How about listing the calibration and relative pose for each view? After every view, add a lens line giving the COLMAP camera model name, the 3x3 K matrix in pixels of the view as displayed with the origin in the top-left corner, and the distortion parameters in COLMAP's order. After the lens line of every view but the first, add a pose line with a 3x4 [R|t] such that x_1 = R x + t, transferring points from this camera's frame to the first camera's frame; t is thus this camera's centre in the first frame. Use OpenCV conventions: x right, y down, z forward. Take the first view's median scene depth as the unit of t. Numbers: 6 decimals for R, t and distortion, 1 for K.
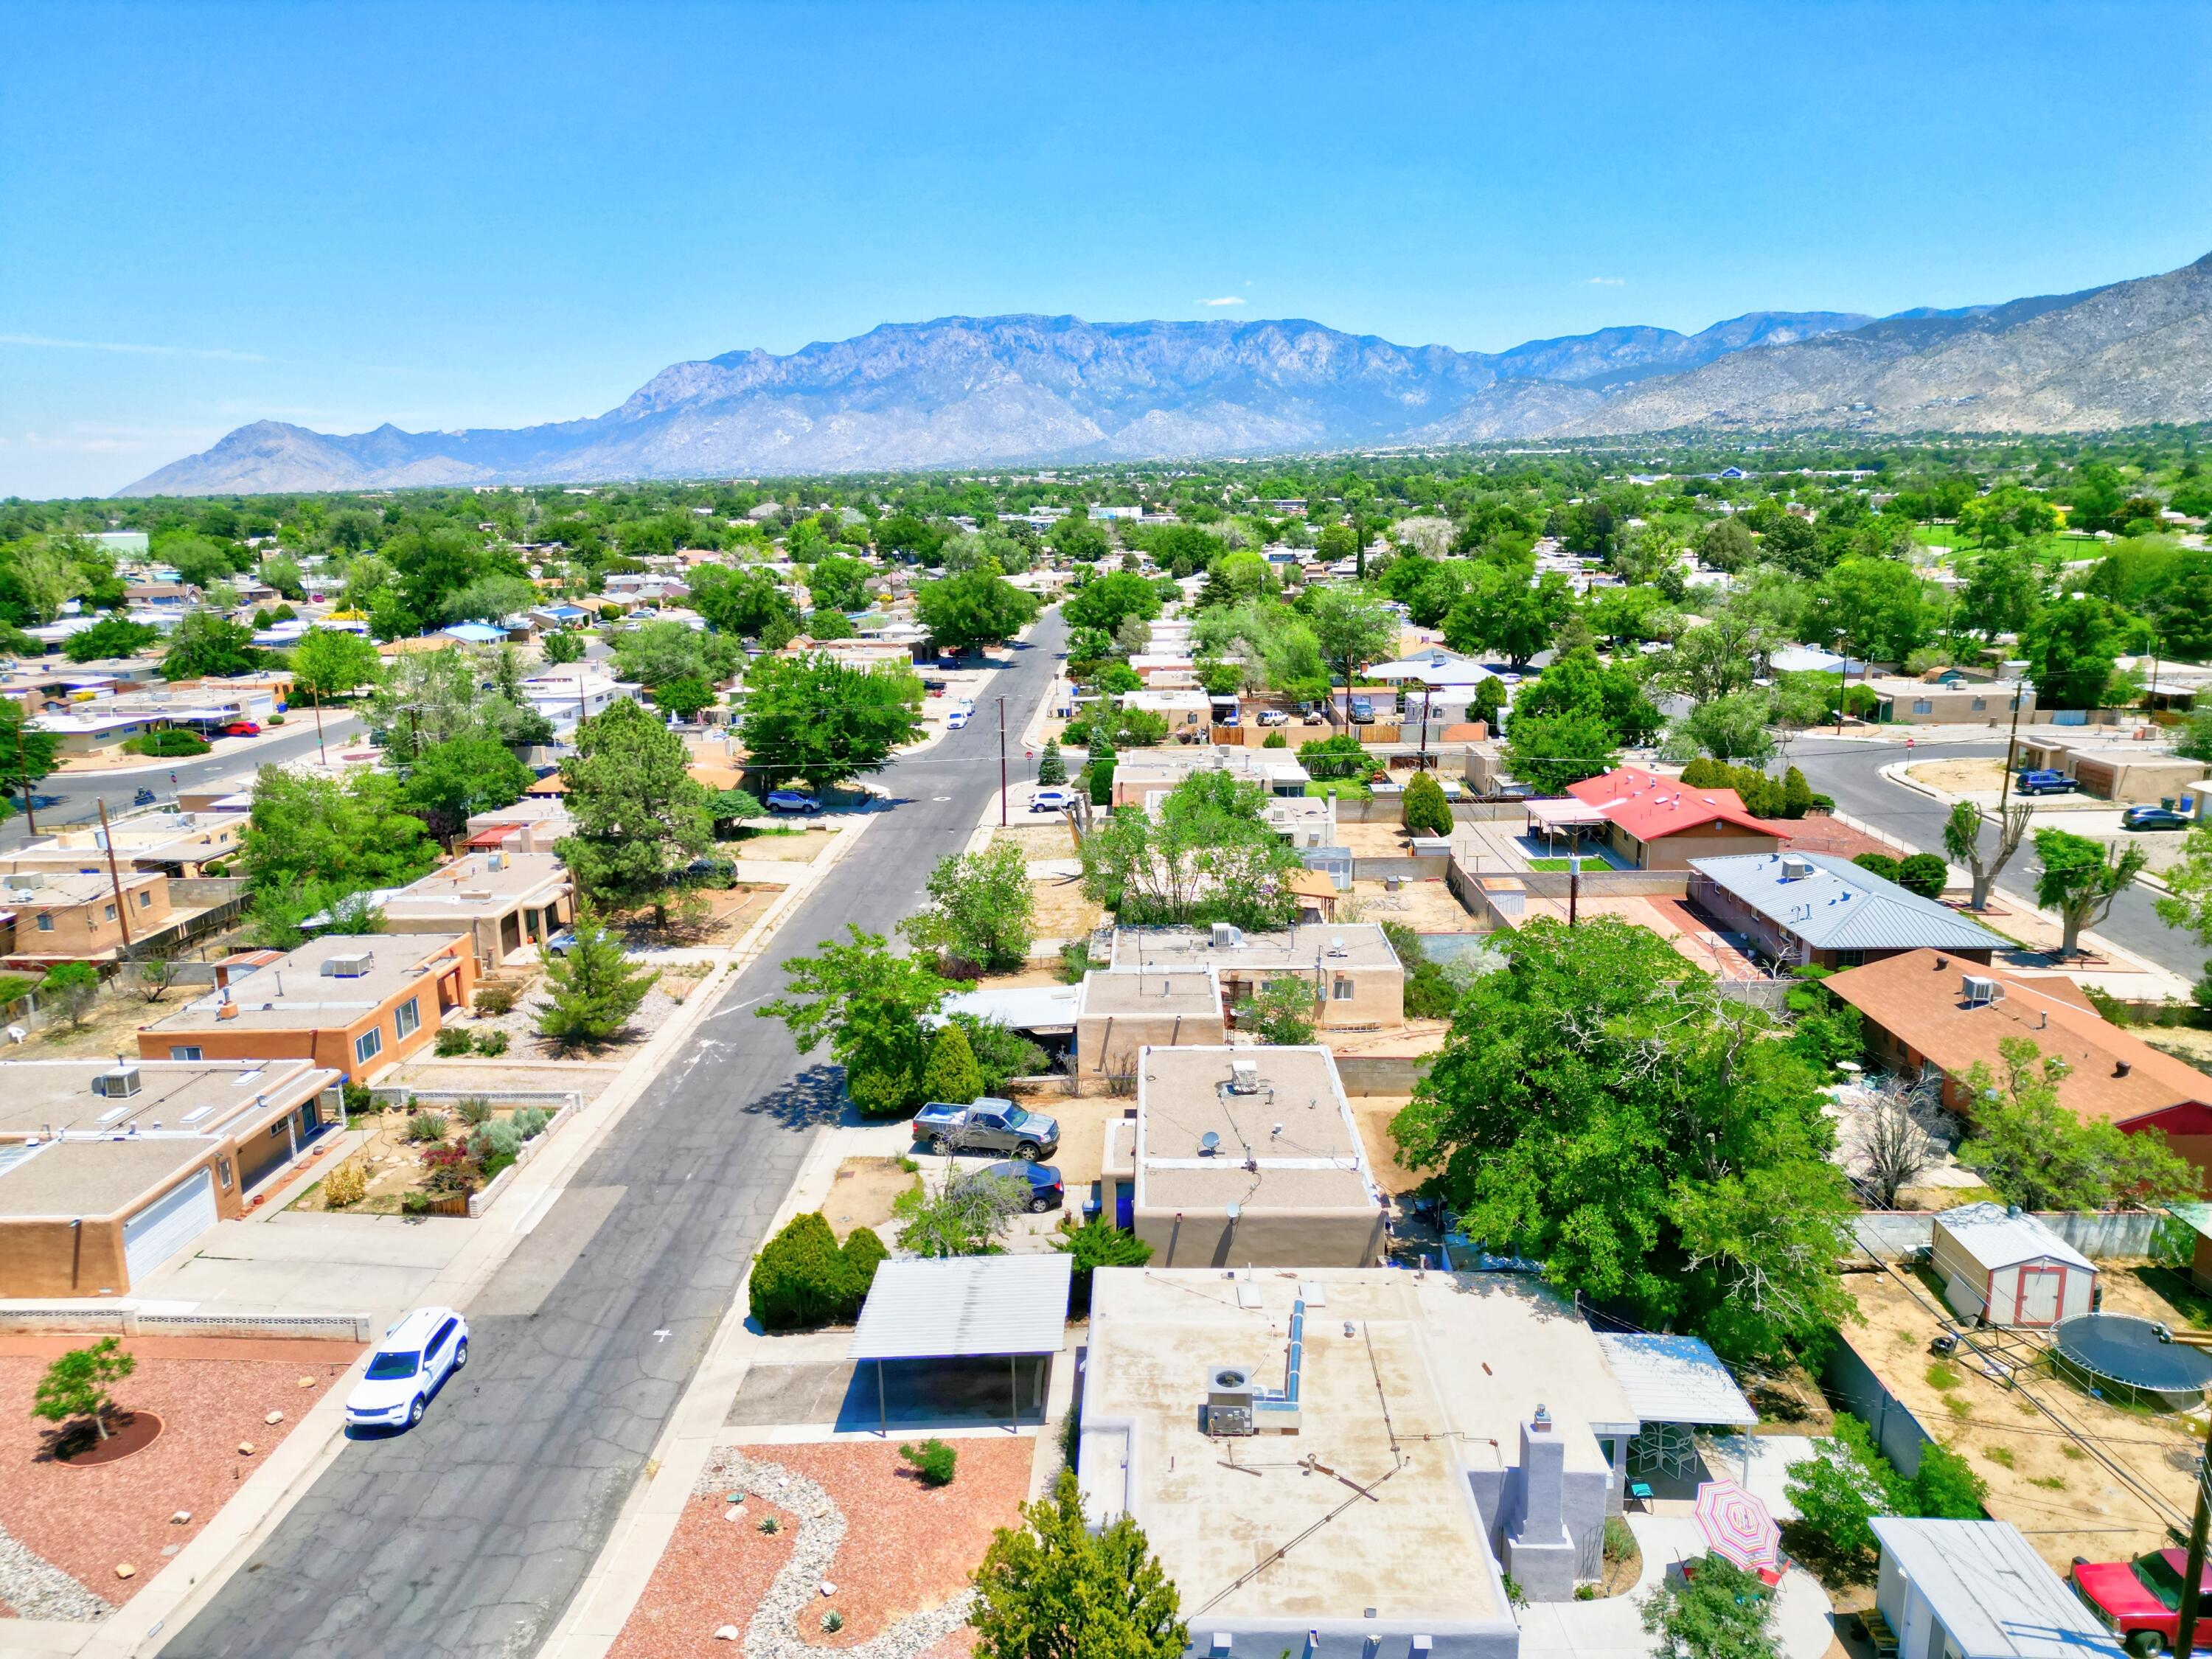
lens RADIAL K [[1549.2, 0, 1106.0], [0, 1549.2, 829.5], [0, 0, 1]] dist [0.070259, -0.079014]
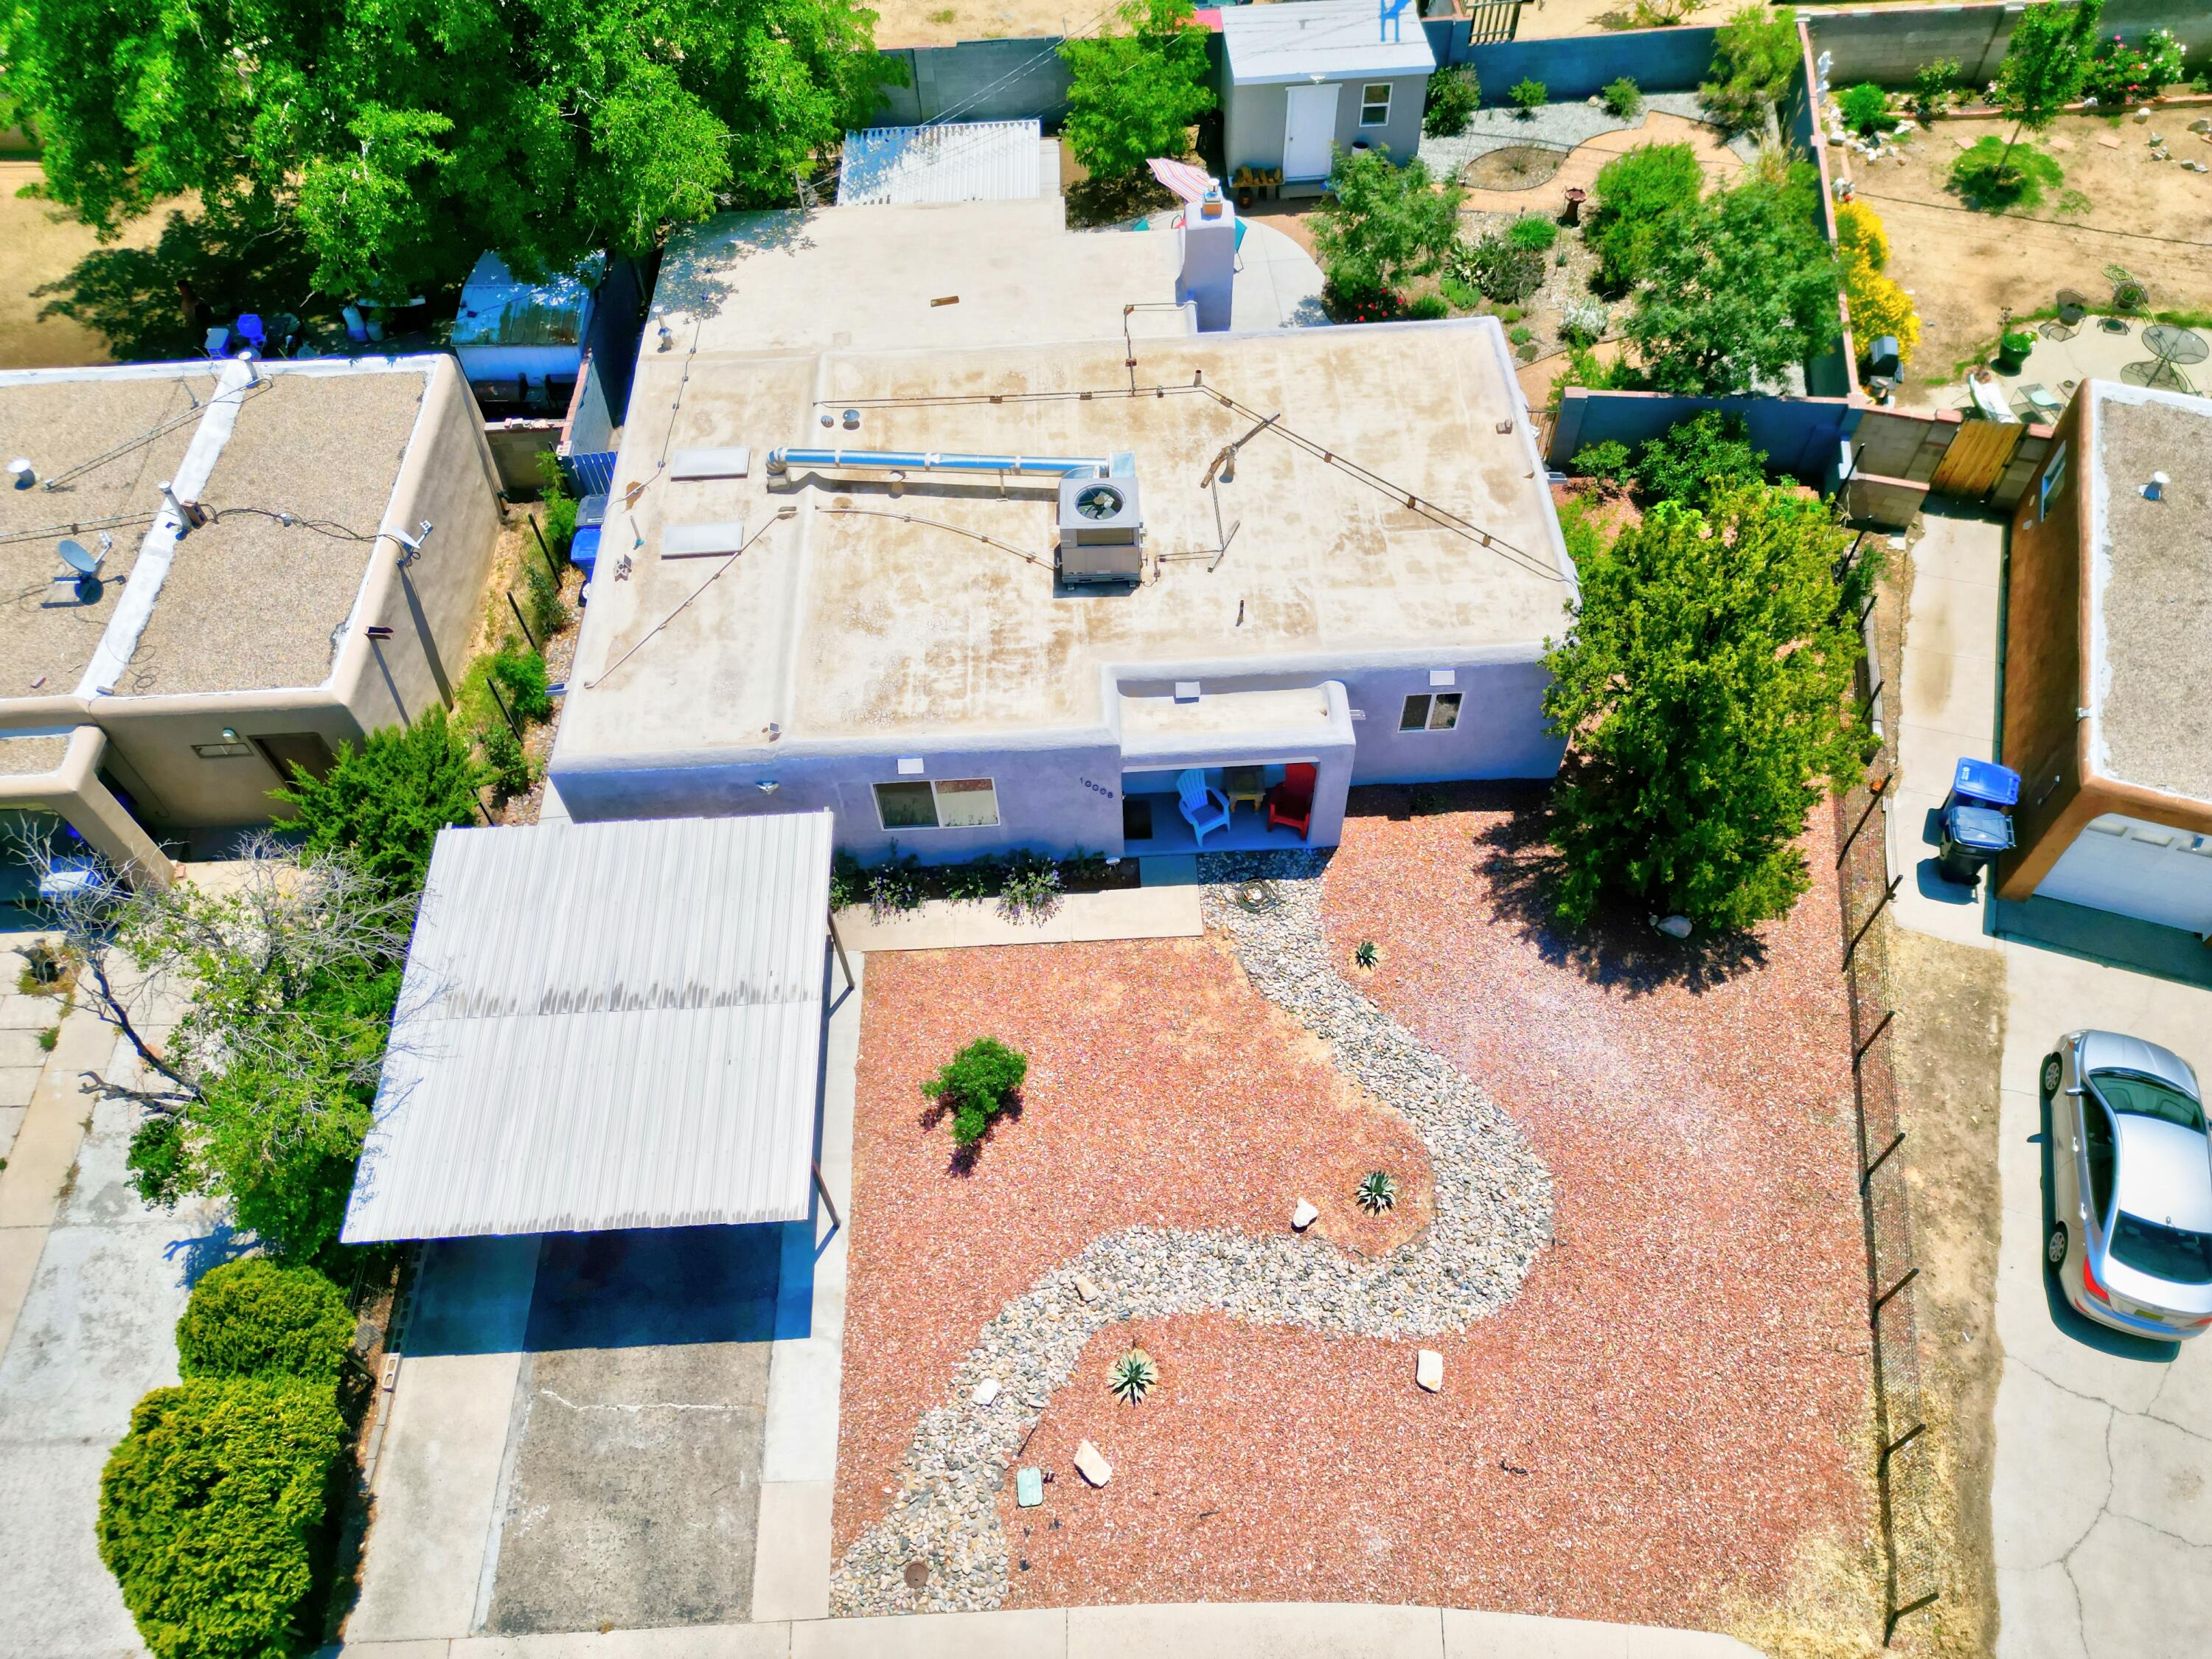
lens RADIAL K [[1547.3, 0, 1115.4], [0, 1547.3, 833.1], [0, 0, 1]] dist [0.077002, -0.085288]
pose [[-0.073867, -0.795963, 0.600821, -0.207829], [0.228560, 0.572919, 0.787098, -0.026730], [-0.970723, 0.195464, 0.139605, 0.499635]]
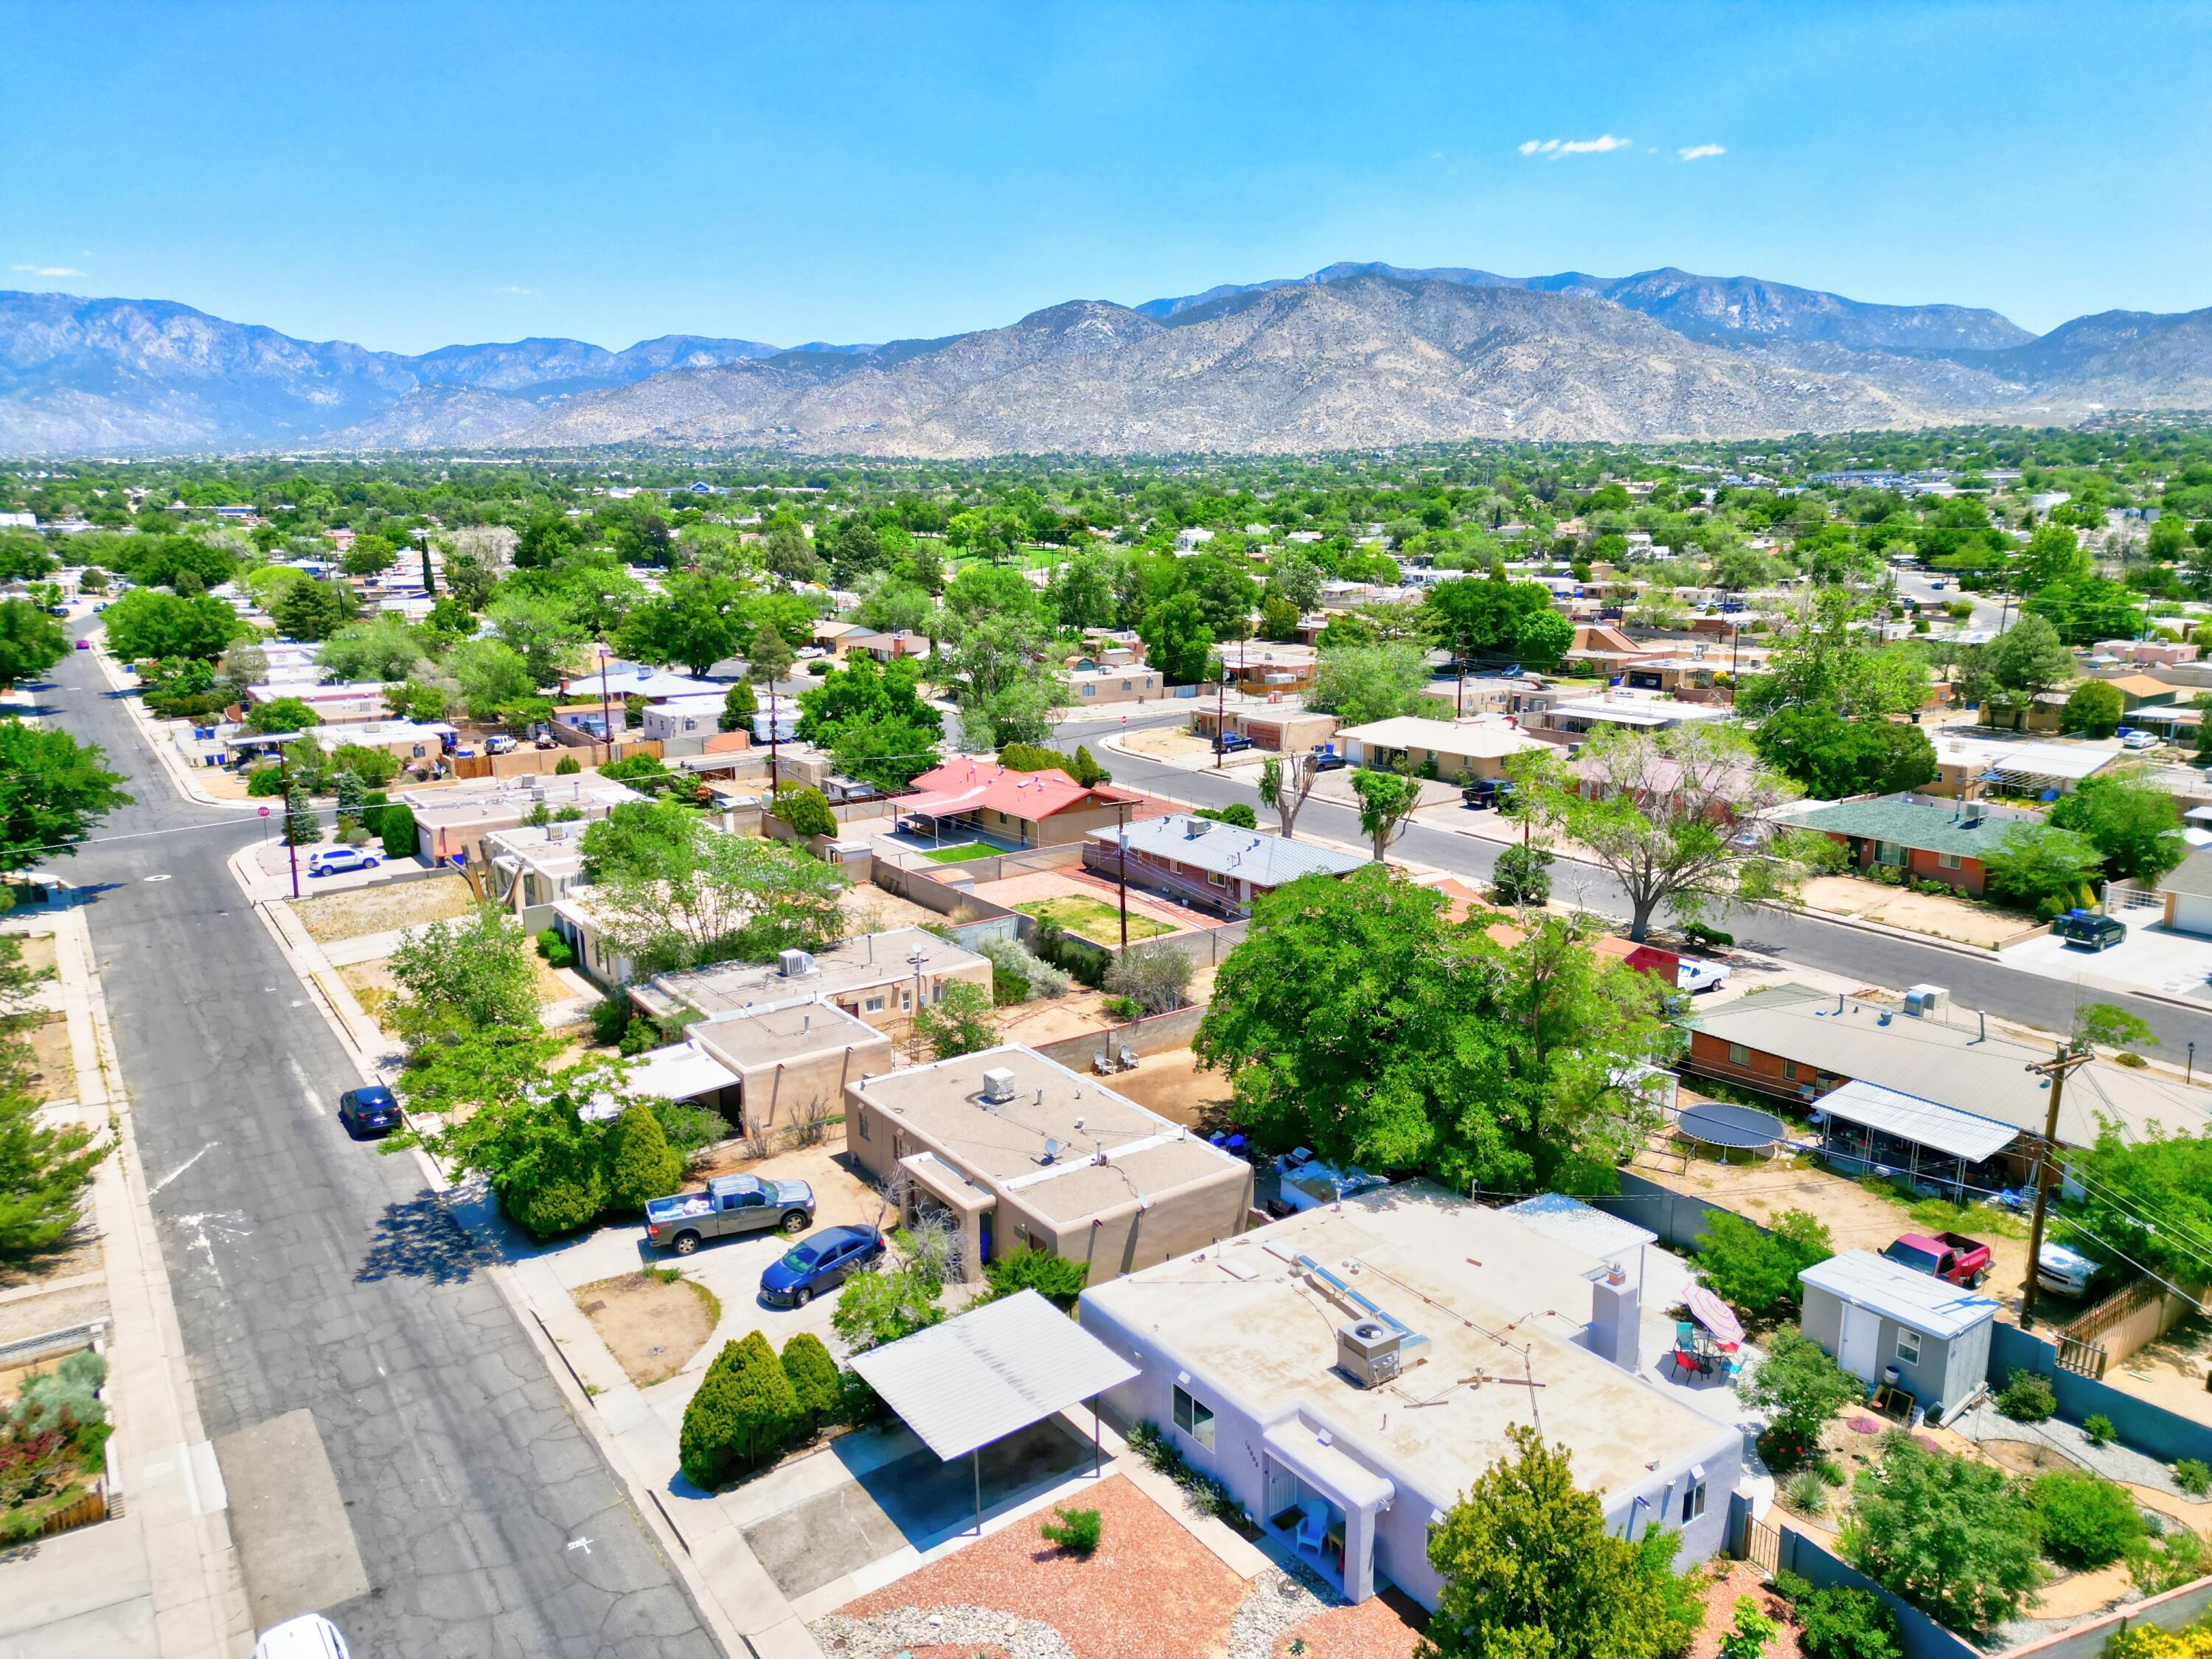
lens RADIAL K [[1547.3, 0, 1115.4], [0, 1547.3, 833.1], [0, 0, 1]] dist [0.077002, -0.085288]
pose [[0.800699, -0.118562, 0.587217, -0.339101], [0.121828, 0.991963, 0.034164, -0.019892], [-0.586548, 0.044185, 0.808708, 0.126146]]
